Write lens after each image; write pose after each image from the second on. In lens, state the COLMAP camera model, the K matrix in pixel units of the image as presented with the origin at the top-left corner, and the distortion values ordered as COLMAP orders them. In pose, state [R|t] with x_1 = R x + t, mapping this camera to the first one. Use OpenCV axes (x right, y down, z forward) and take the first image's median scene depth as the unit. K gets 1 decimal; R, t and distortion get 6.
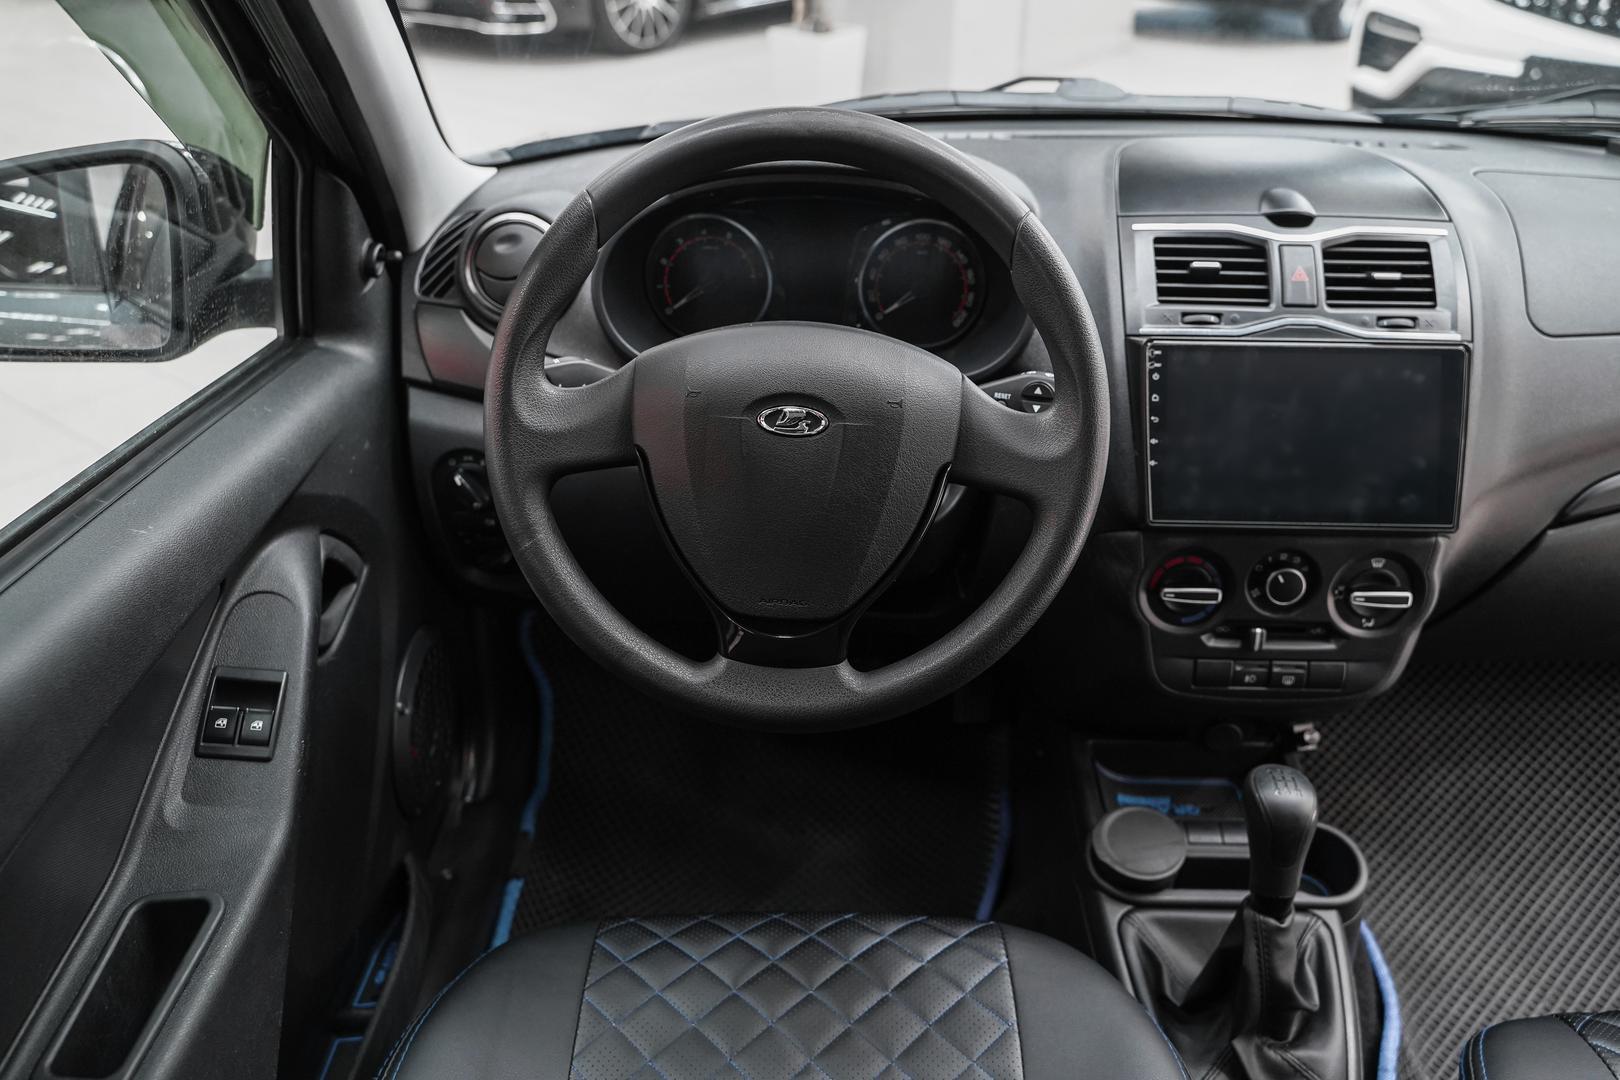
lens RADIAL K [[1371.9, 0, 810.0], [0, 1371.9, 540.0], [0, 0, 1]] dist [-0.019682, 0.003014]
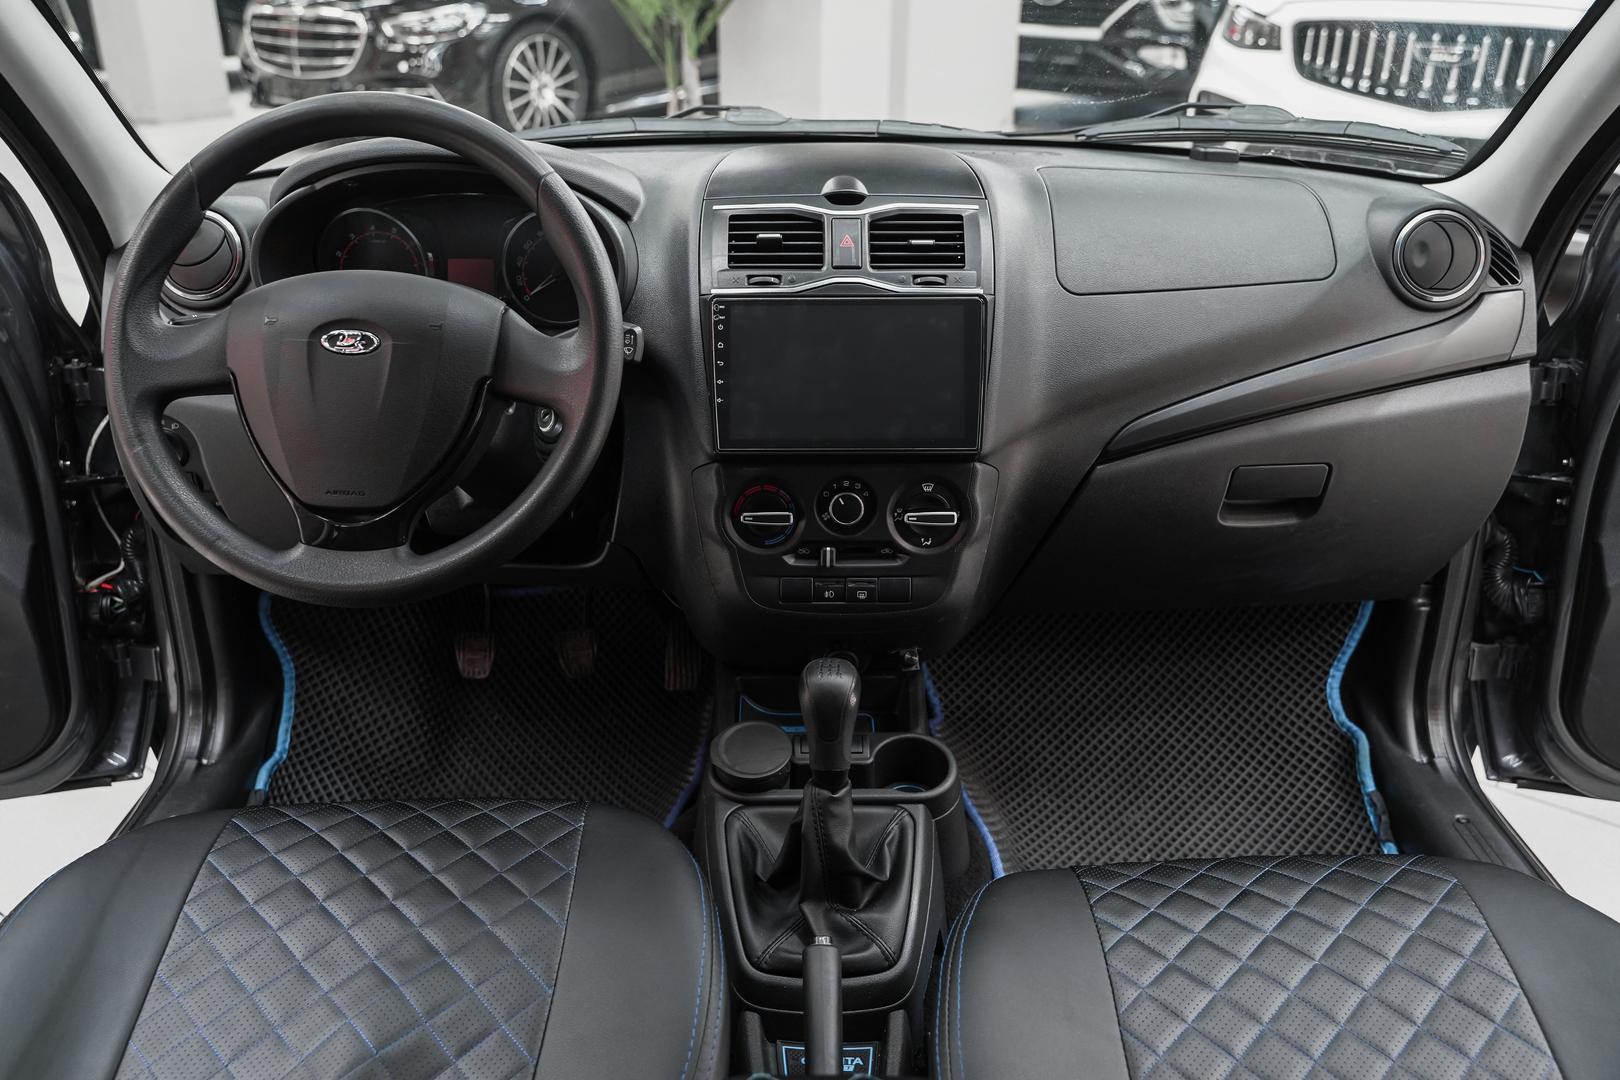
lens RADIAL K [[1410.3, 0, 810.0], [0, 1410.3, 540.0], [0, 0, 1]] dist [-0.026472, 0.002063]
pose [[0.999541, -0.018318, 0.024110, 0.288714], [0.020221, 0.996492, -0.081206, 0.157757], [-0.022538, 0.081657, 0.996406, -0.186039]]
